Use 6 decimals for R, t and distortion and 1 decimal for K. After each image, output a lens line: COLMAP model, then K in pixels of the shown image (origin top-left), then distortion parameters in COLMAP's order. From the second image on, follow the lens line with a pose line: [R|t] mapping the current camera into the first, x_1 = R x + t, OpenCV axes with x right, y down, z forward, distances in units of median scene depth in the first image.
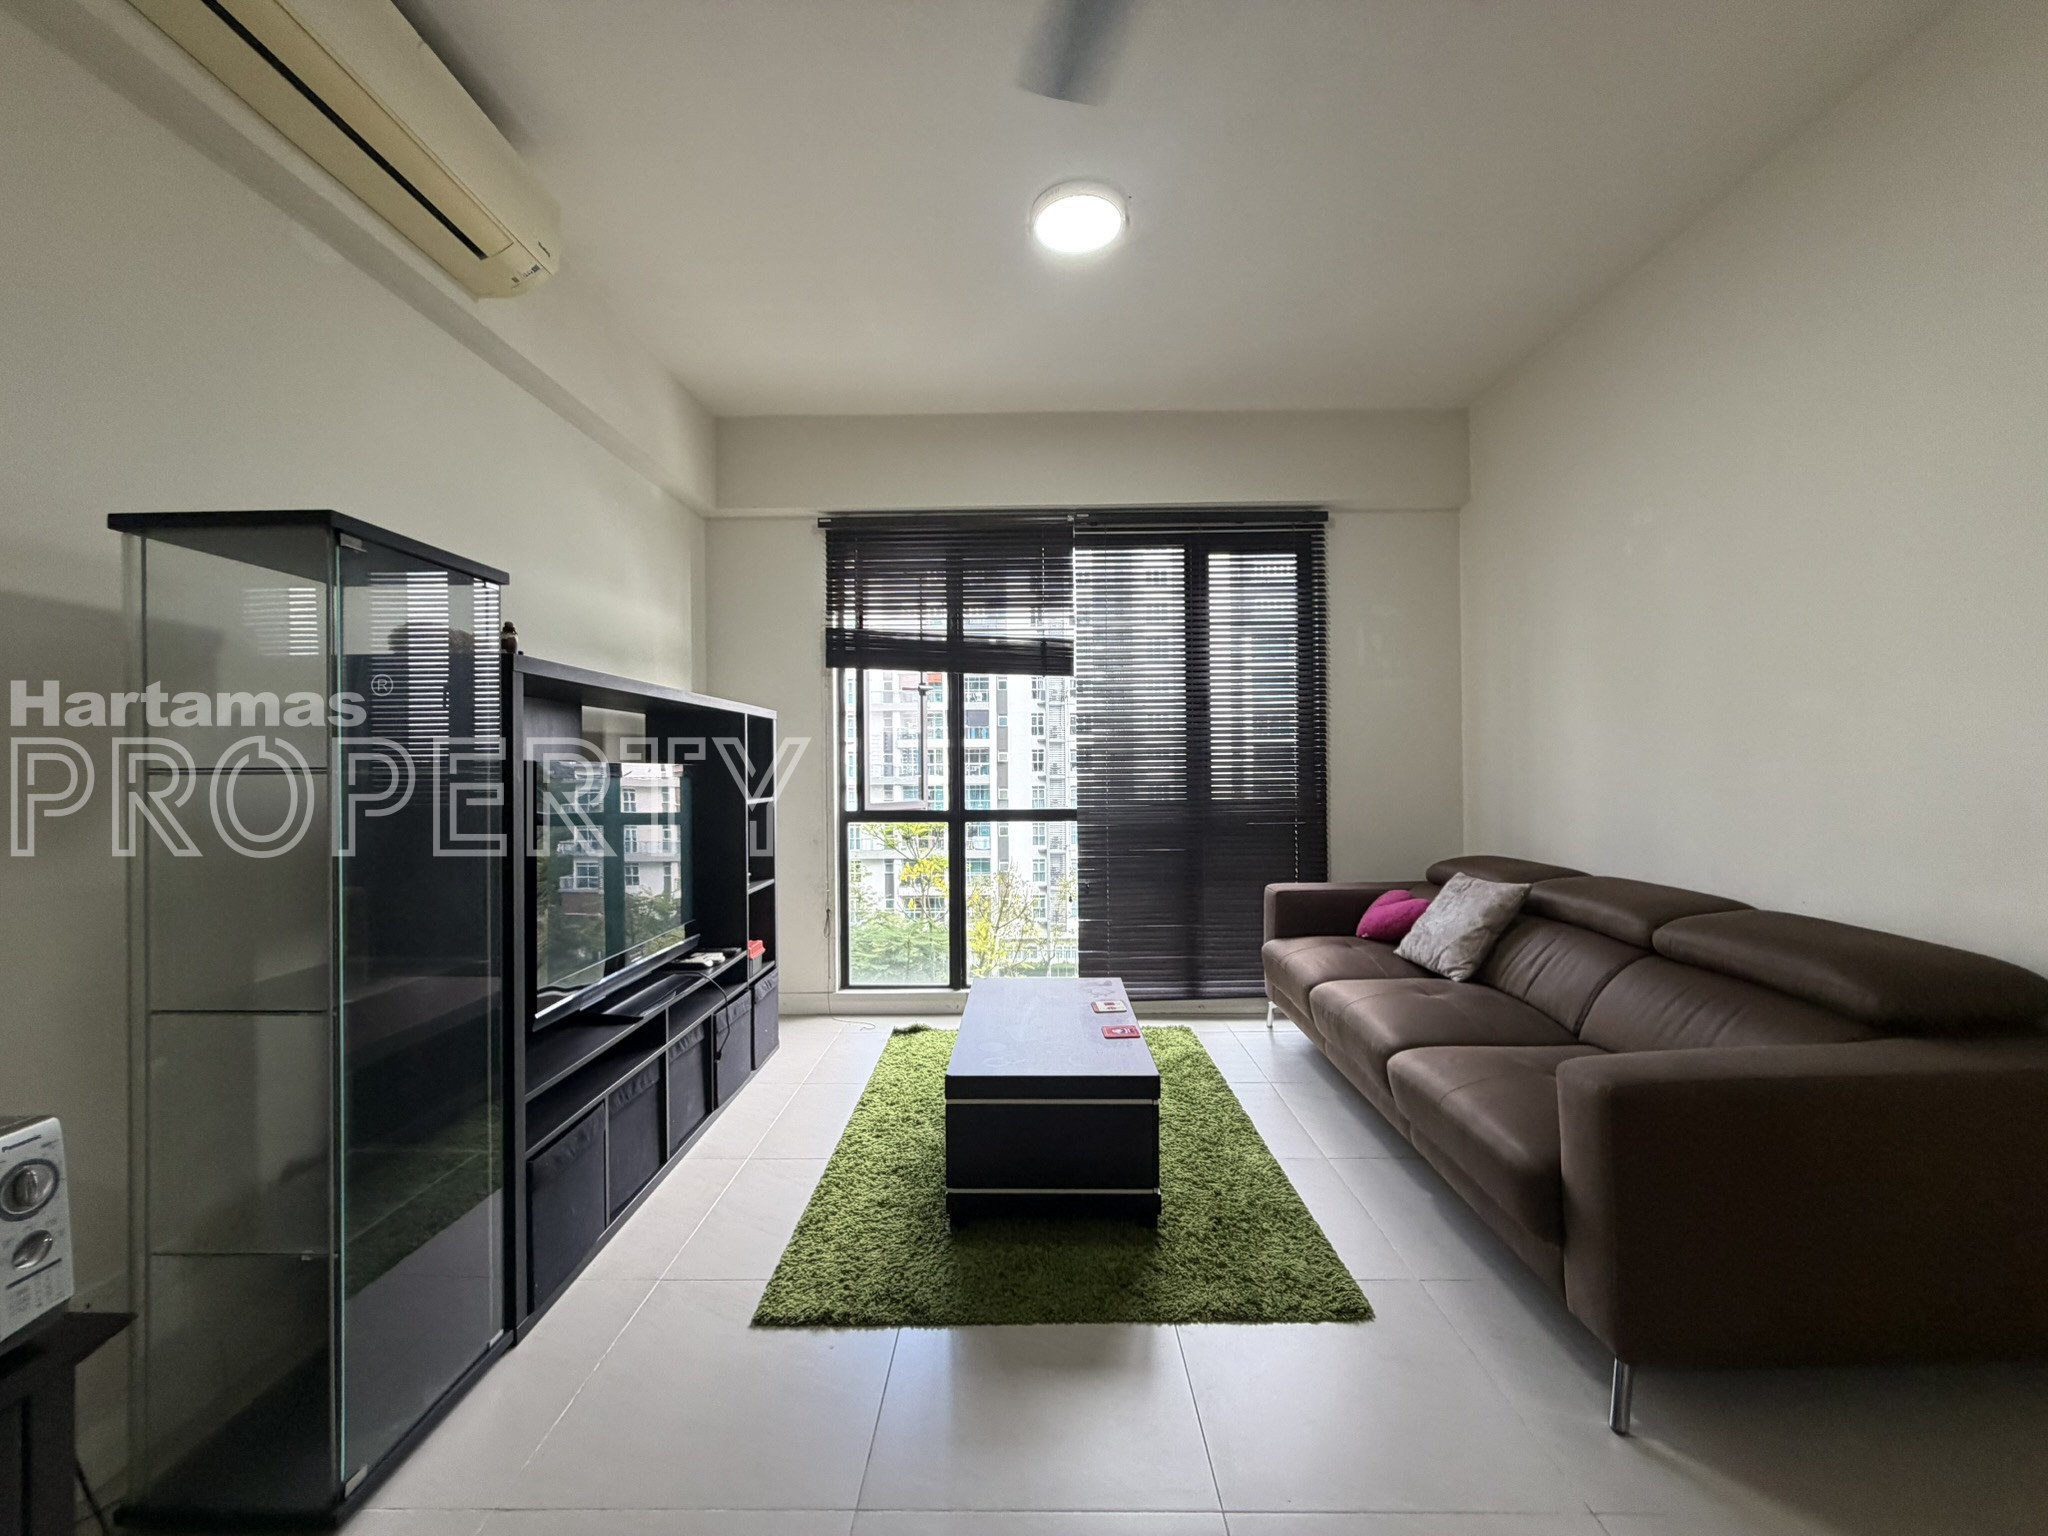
lens RADIAL K [[815.9, 0, 1019.7], [0, 815.9, 765.3], [0, 0, 1]] dist [0.000744, 0.000521]
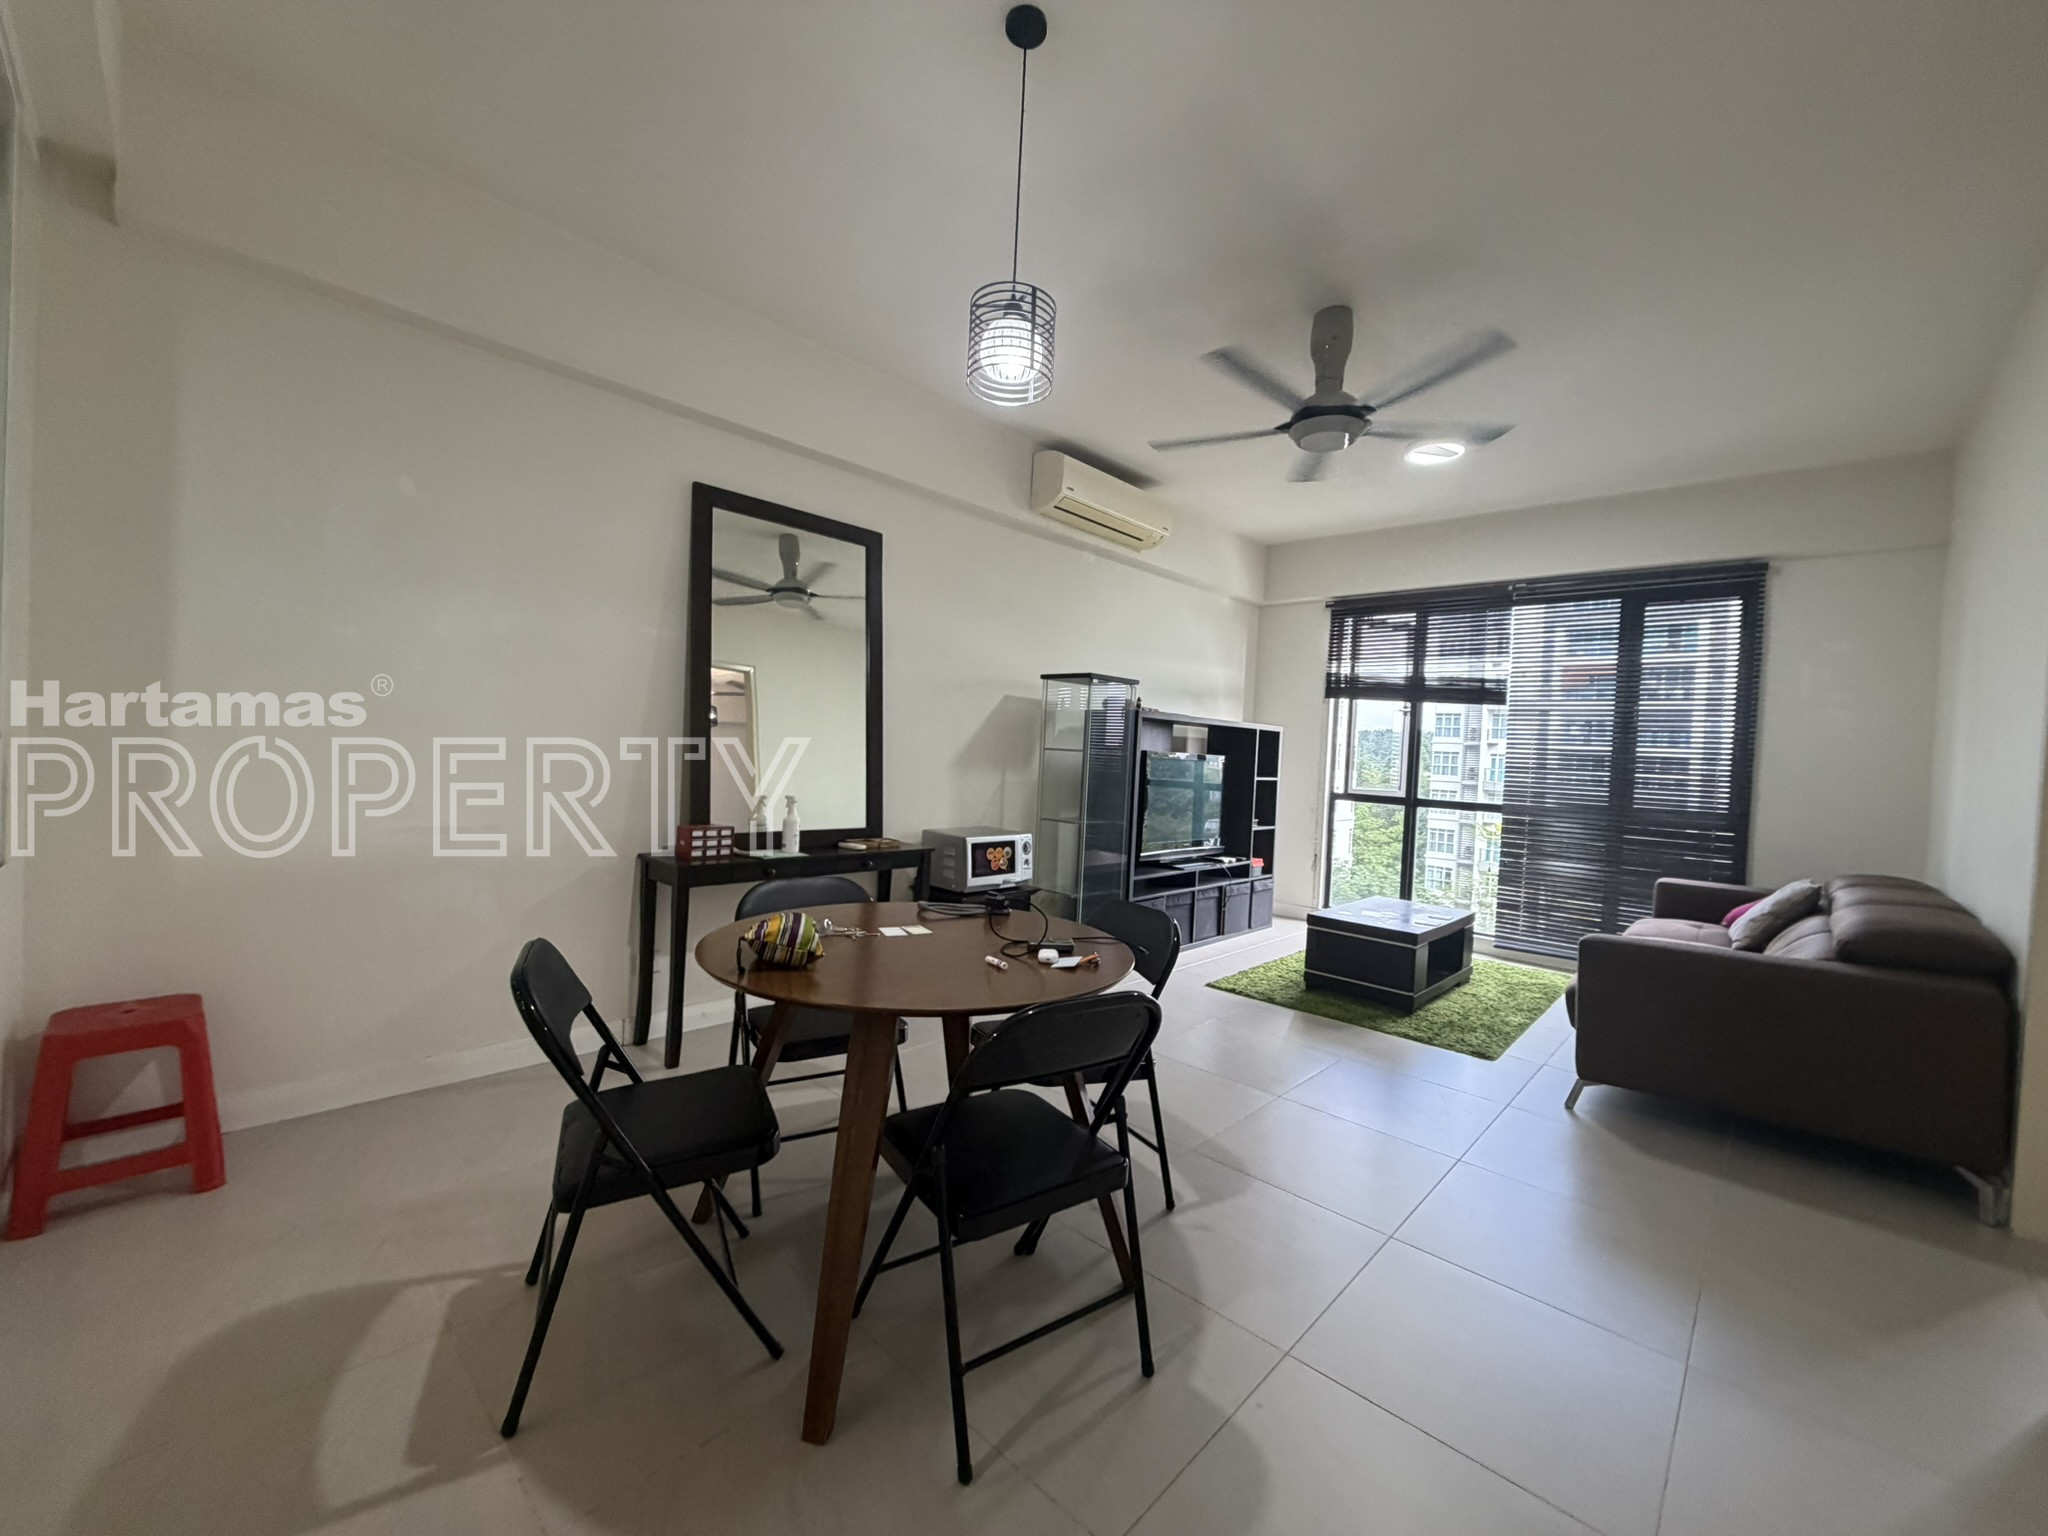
lens RADIAL K [[816.7, 0, 1021.9], [0, 816.7, 764.1], [0, 0, 1]] dist [-0.000506, 0.000047]
pose [[0.735503, 0.056946, -0.675124, 0.398003], [-0.054542, 0.998204, 0.024779, -0.002585], [0.675322, 0.018598, 0.737288, -0.535413]]
